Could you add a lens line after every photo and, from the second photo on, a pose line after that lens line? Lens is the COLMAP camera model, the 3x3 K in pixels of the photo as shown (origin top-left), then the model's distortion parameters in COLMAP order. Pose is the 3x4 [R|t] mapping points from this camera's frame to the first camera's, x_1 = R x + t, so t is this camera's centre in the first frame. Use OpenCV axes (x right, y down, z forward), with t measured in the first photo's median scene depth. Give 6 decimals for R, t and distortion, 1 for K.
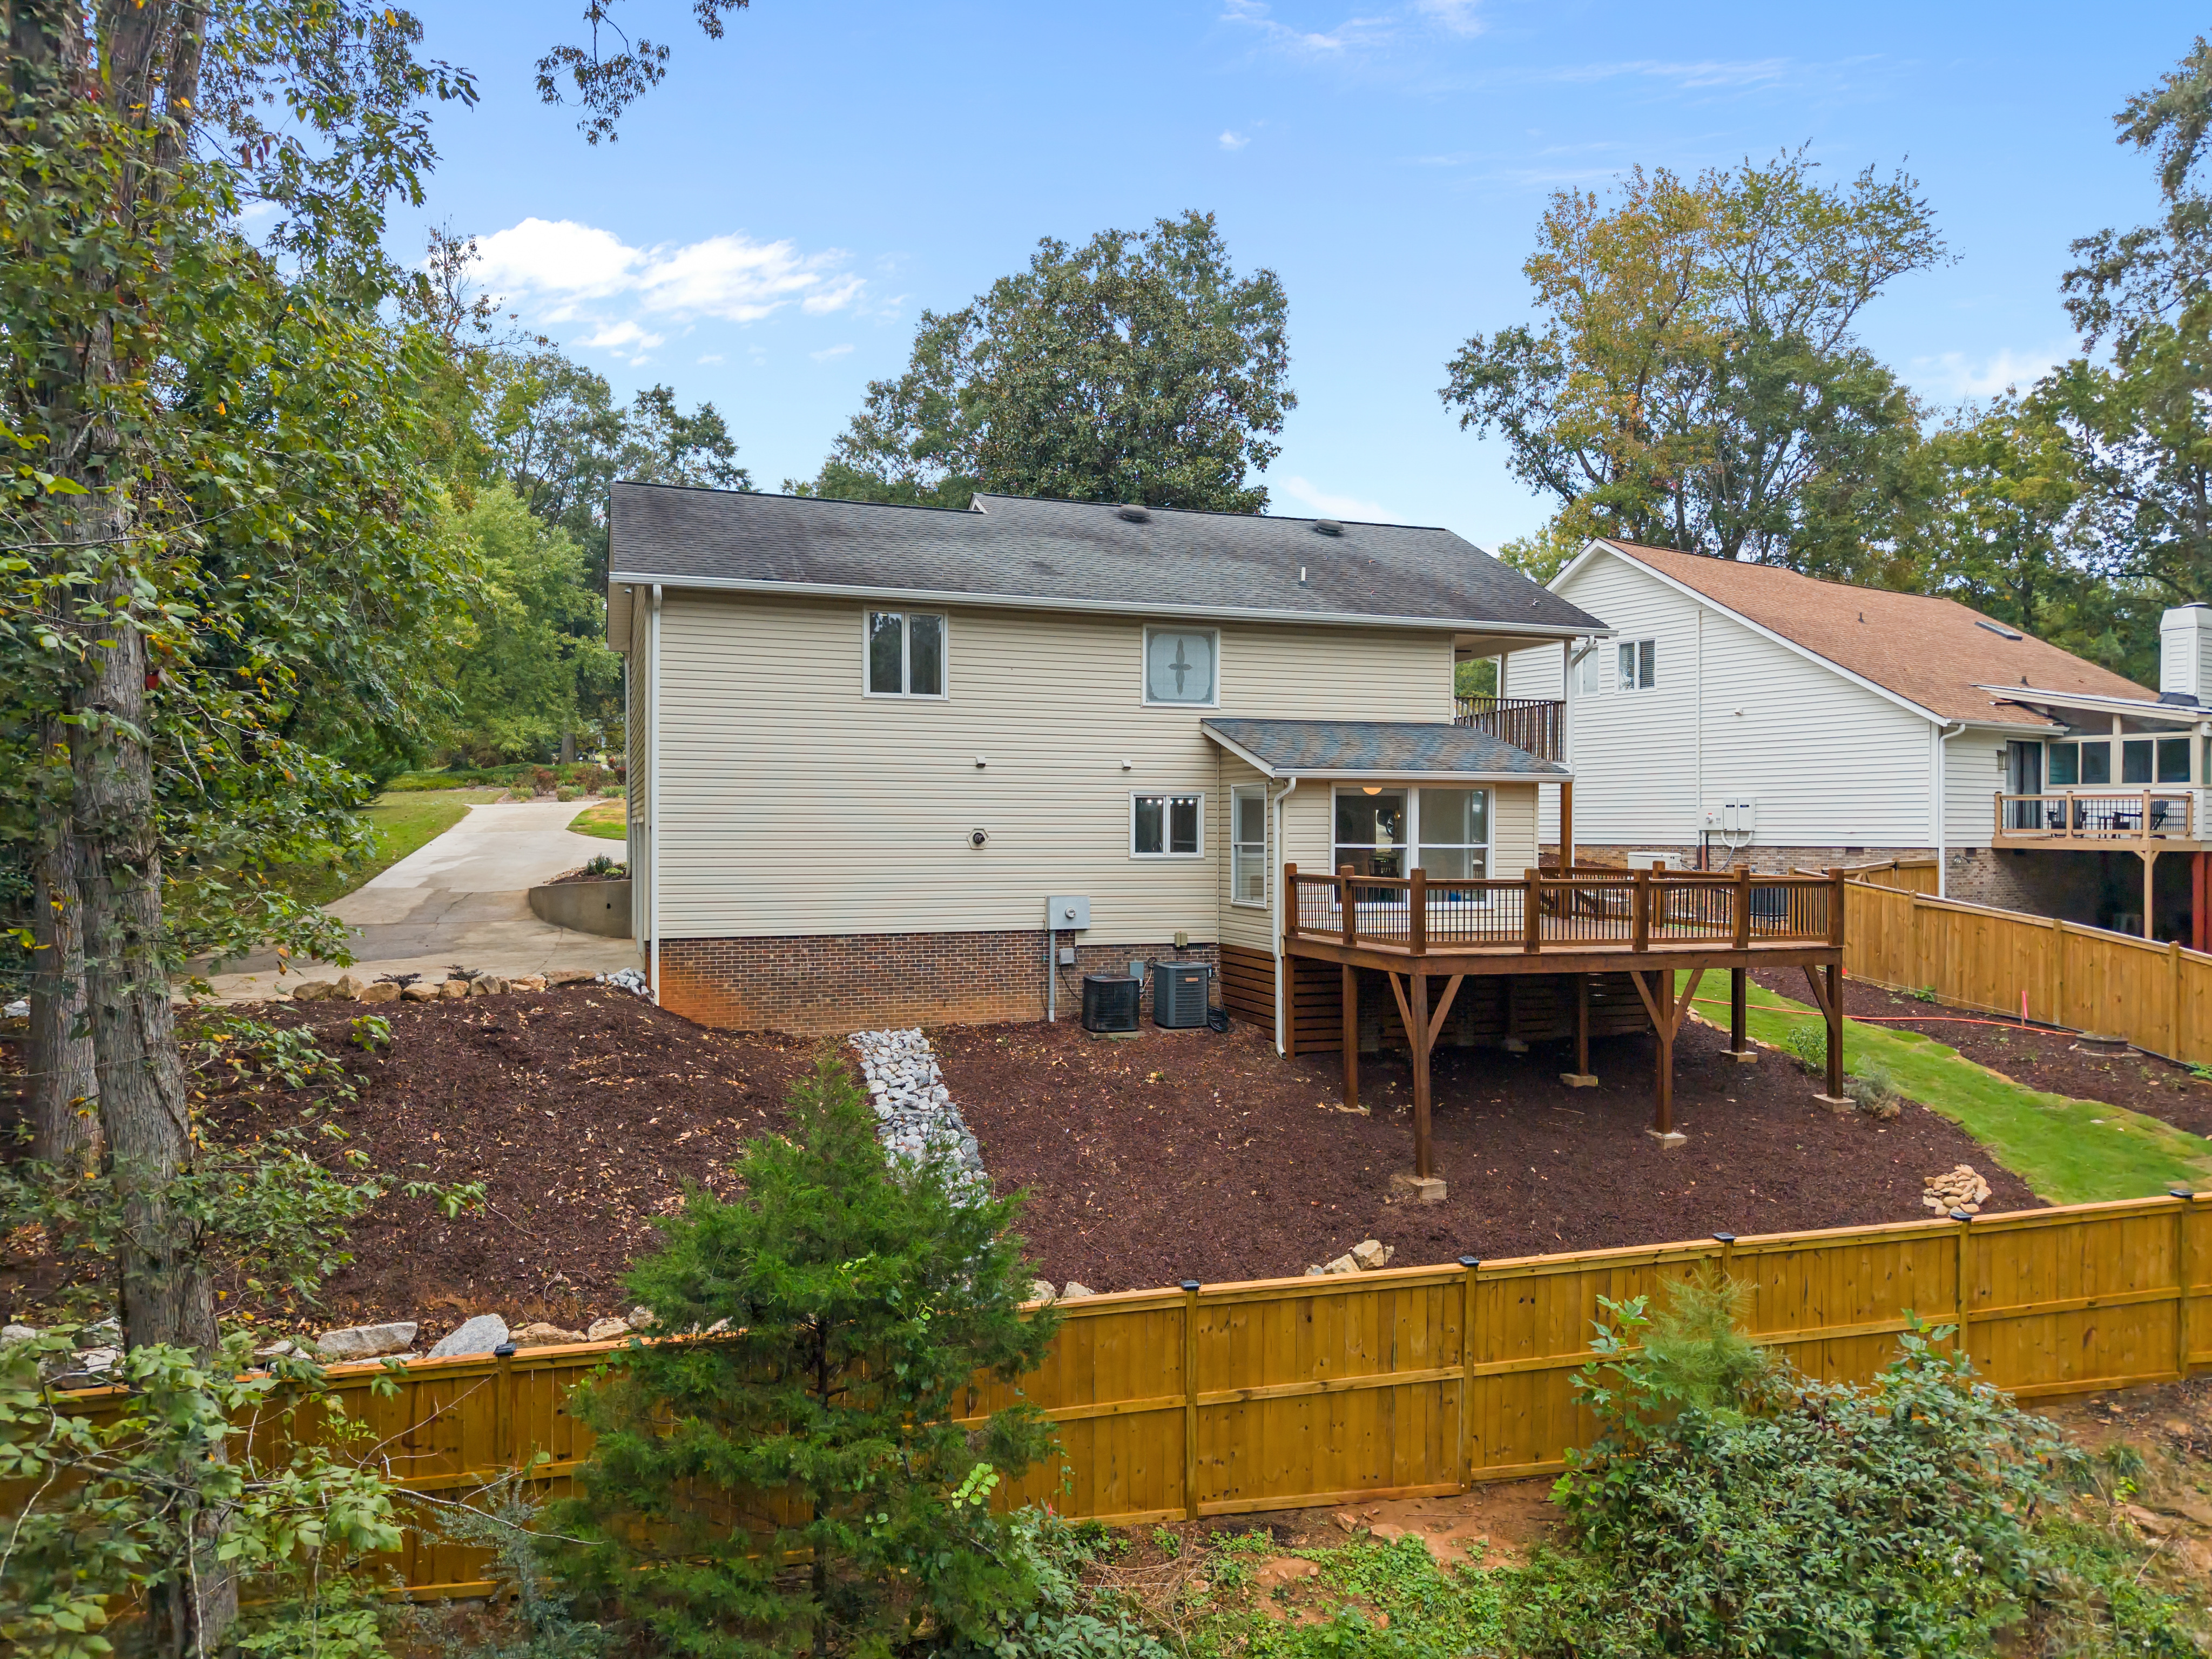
lens RADIAL K [[1513.9, 0, 1112.4], [0, 1513.9, 834.1], [0, 0, 1]] dist [0.022414, -0.007675]
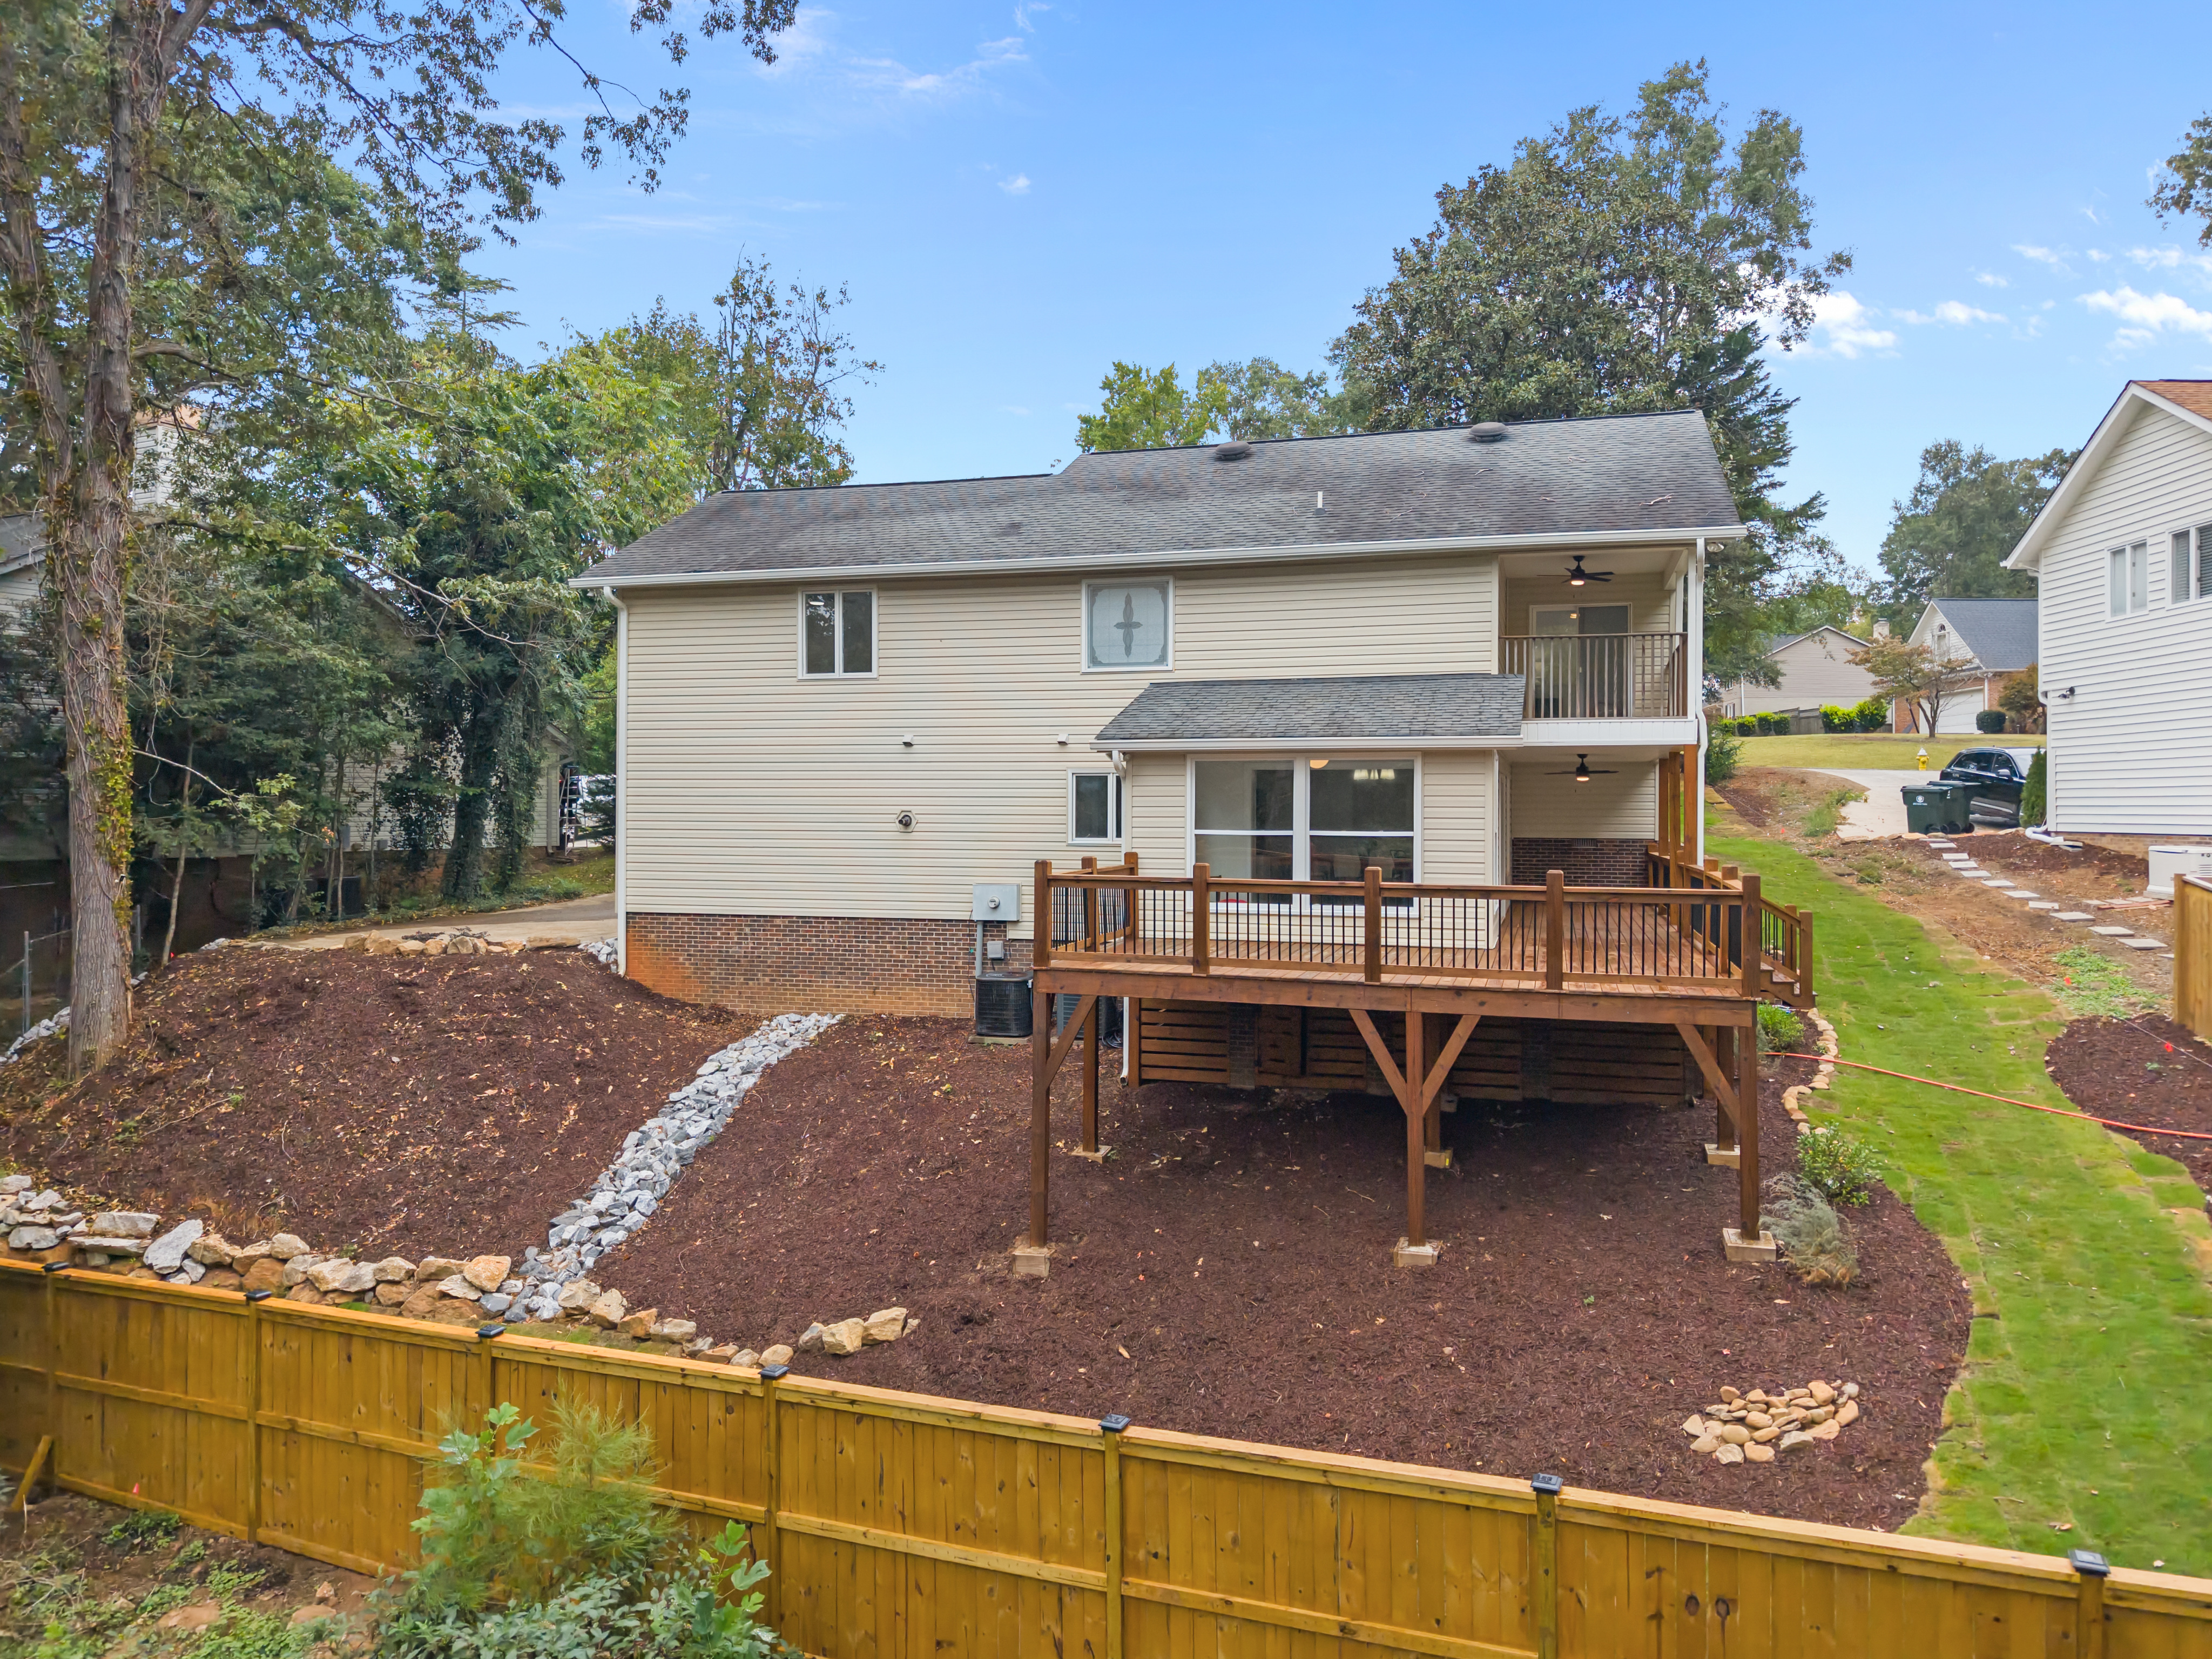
lens RADIAL K [[1513.9, 0, 1094.9], [0, 1513.9, 808.0], [0, 0, 1]] dist [0.022414, -0.007675]
pose [[0.800409, -0.000644, -0.599454, 0.581441], [-0.006152, 0.999938, -0.009289, 0.002640], [0.599423, 0.011122, 0.800355, 0.311378]]
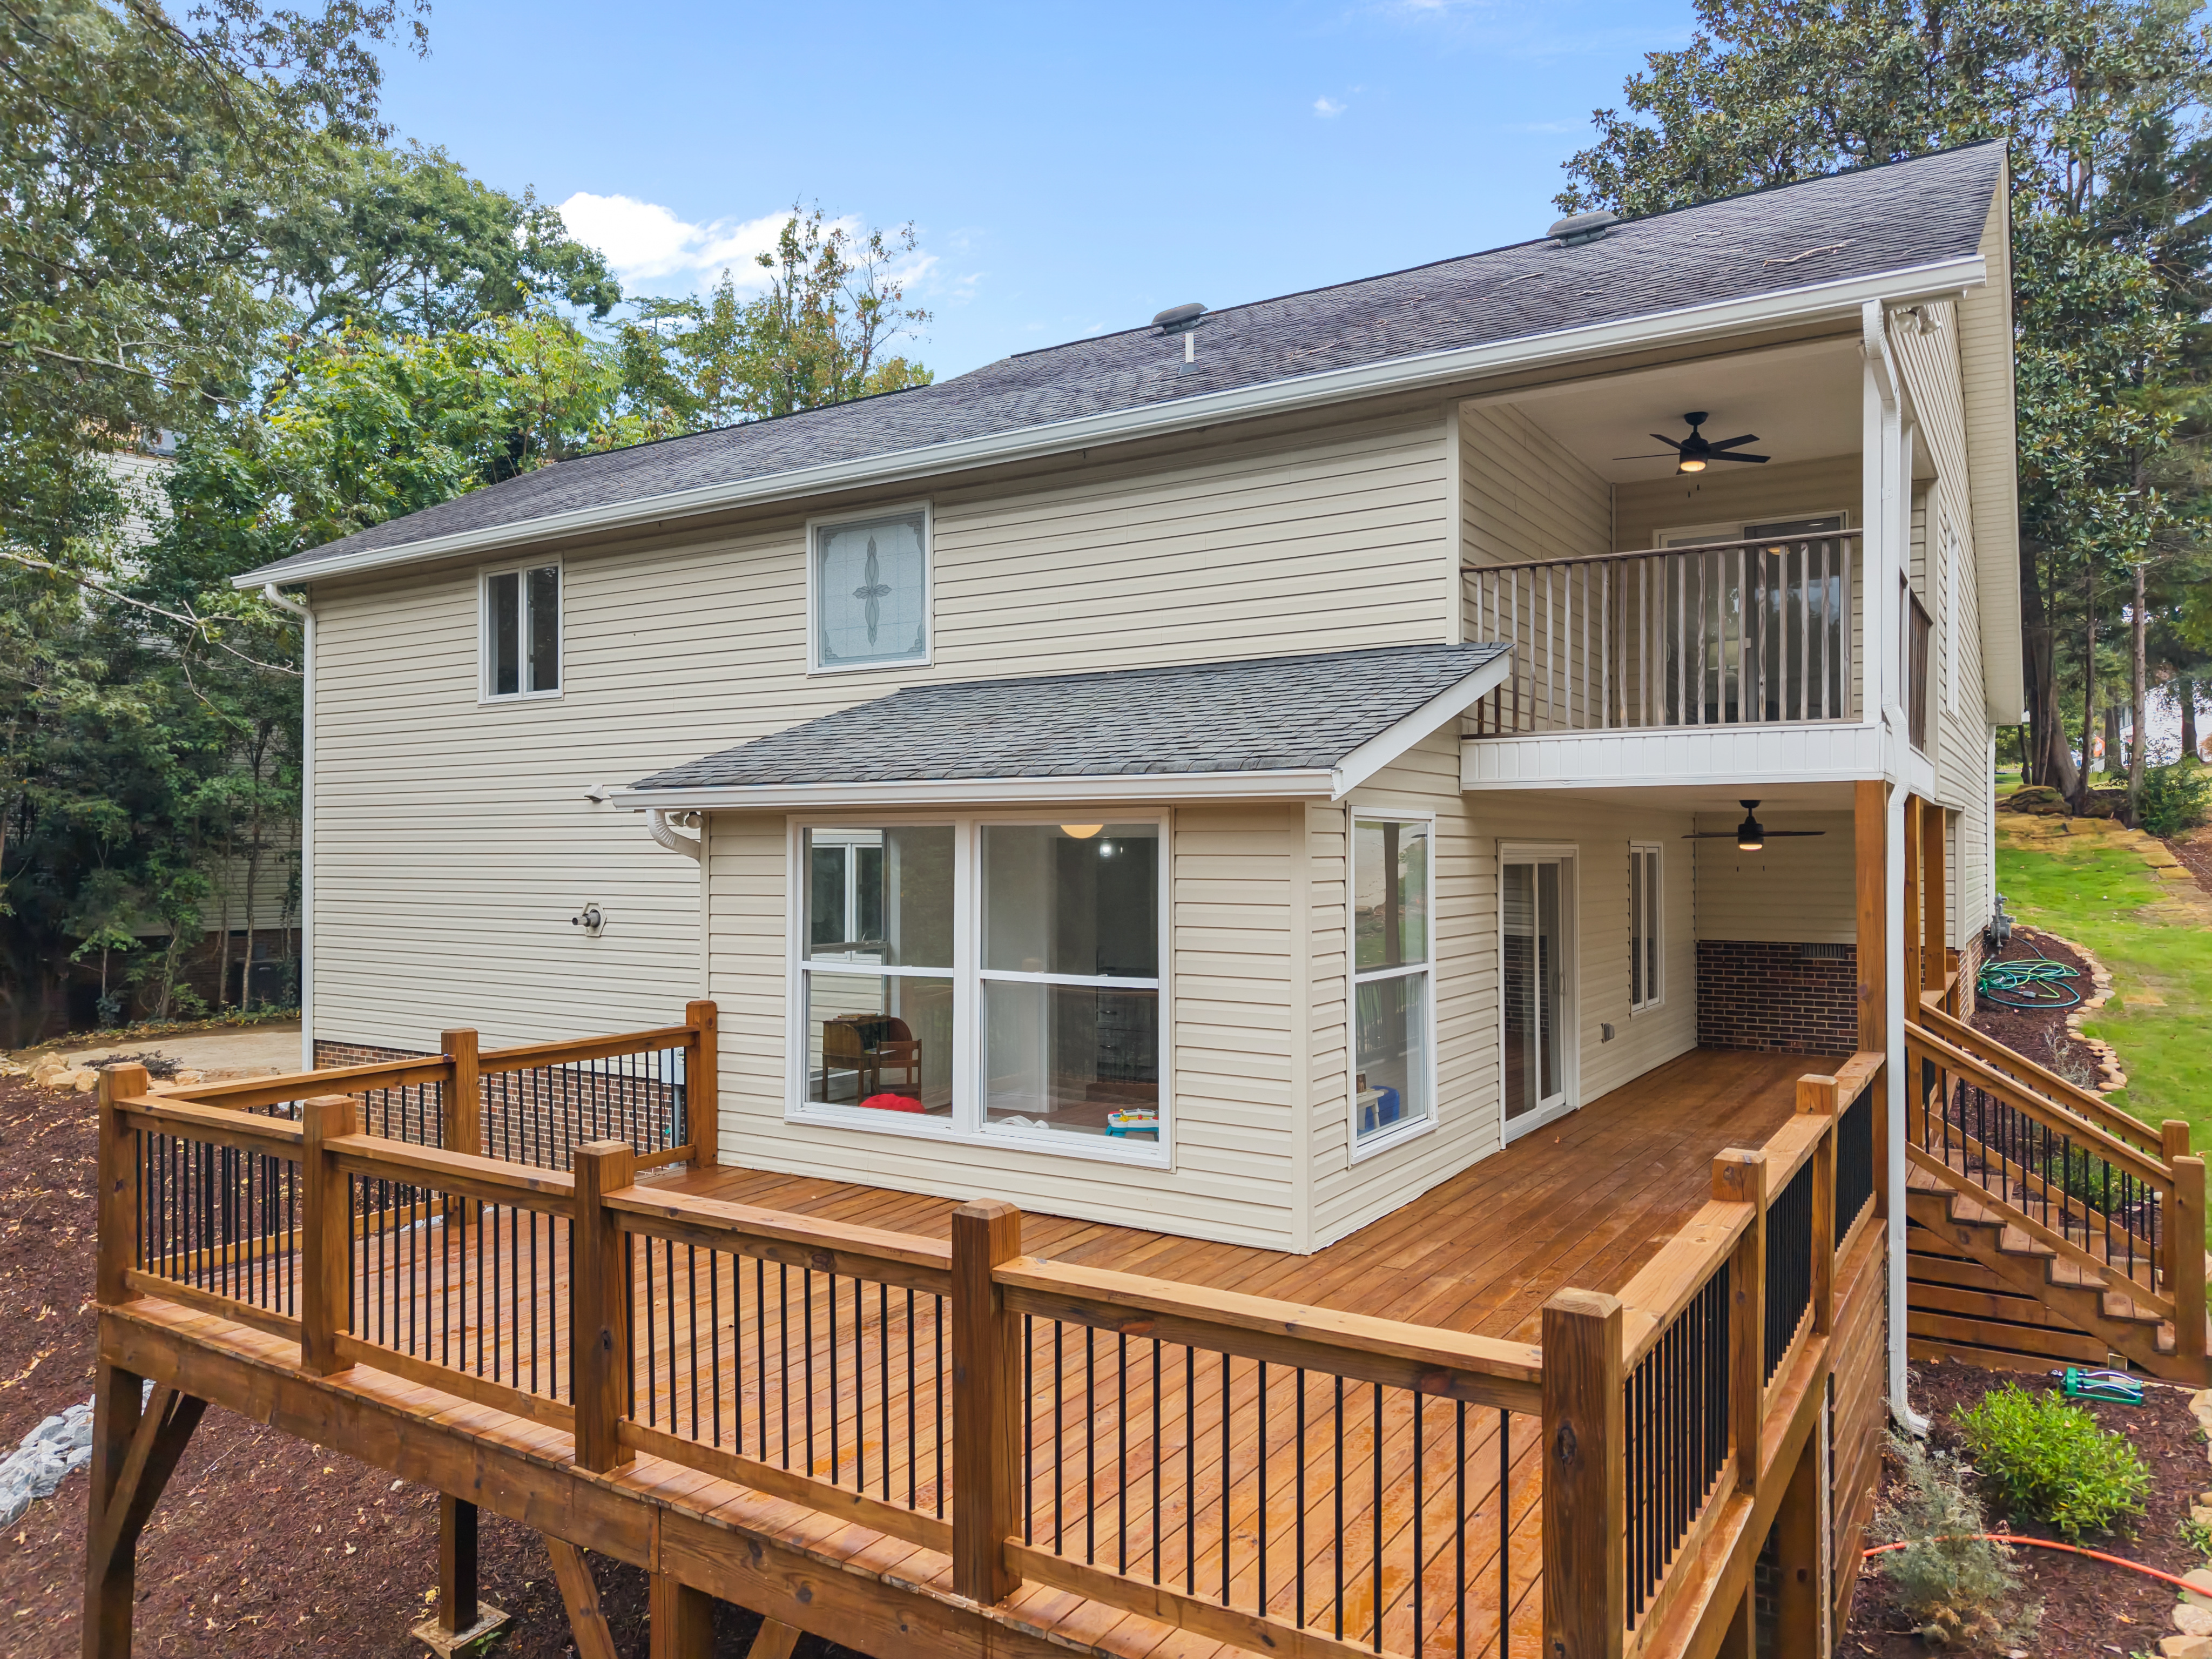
lens RADIAL K [[1513.9, 0, 1090.4], [0, 1513.9, 847.9], [0, 0, 1]] dist [0.022414, -0.007675]
pose [[0.611921, -0.005475, -0.790900, 0.521180], [-0.005306, 0.999925, -0.011028, -0.020138], [0.790901, 0.010945, 0.611846, 0.789670]]
